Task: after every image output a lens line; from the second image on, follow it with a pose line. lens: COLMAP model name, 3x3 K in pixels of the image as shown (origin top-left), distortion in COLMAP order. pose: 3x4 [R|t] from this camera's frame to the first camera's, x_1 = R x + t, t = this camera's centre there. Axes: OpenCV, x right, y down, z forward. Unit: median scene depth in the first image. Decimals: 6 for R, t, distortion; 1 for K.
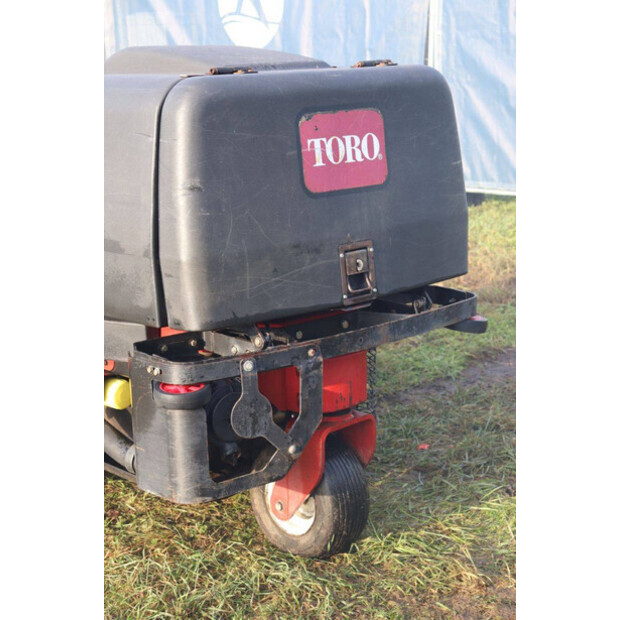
lens RADIAL K [[1264.3, 0, 298.0], [0, 1264.3, 313.2], [0, 0, 1]] dist [0.422489, 0.000000]
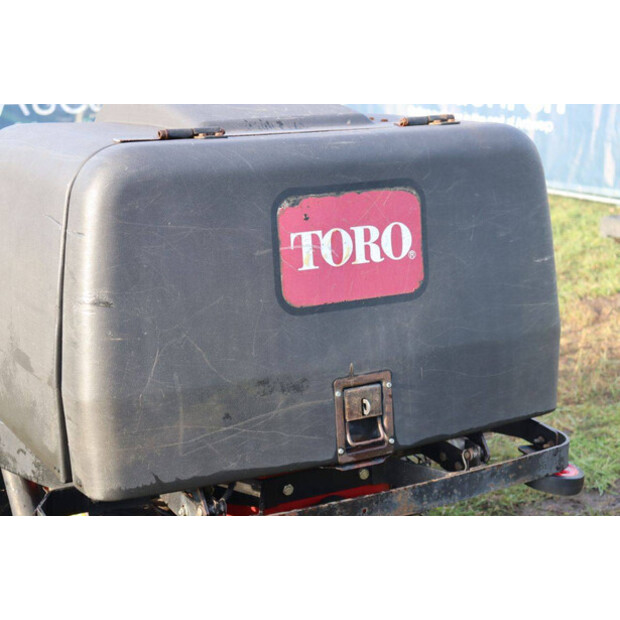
lens RADIAL K [[1183.8, 0, 307.2], [0, 1183.8, 312.5], [0, 0, 1]] dist [0.285027, 0.000000]
pose [[0.970509, 0.074013, -0.229424, 0.164140], [-0.067123, 0.997032, 0.037702, -0.113160], [0.231533, -0.021191, 0.972596, 0.345787]]
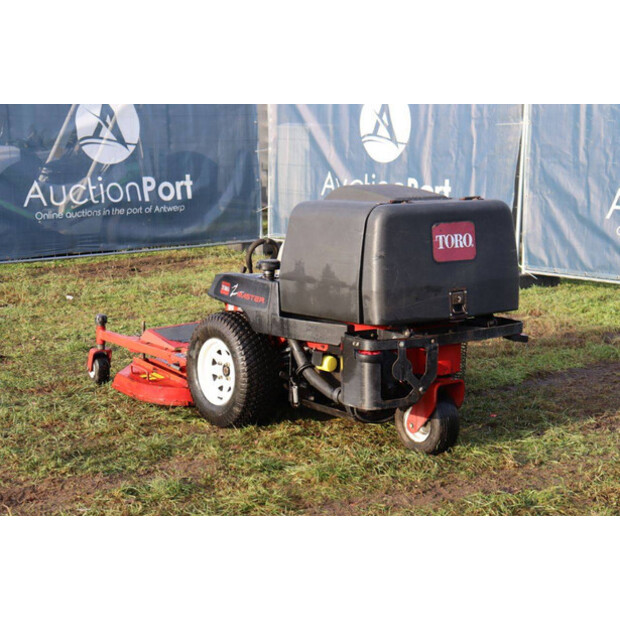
lens RADIAL K [[1311.0, 0, 310.6], [0, 1311.0, 311.0], [0, 0, 1]] dist [0.571693, 0.000000]
pose [[0.996710, 0.046913, -0.066101, -0.044805], [-0.051412, 0.996354, -0.068091, 0.130798], [0.062665, 0.071266, 0.995487, -1.048610]]
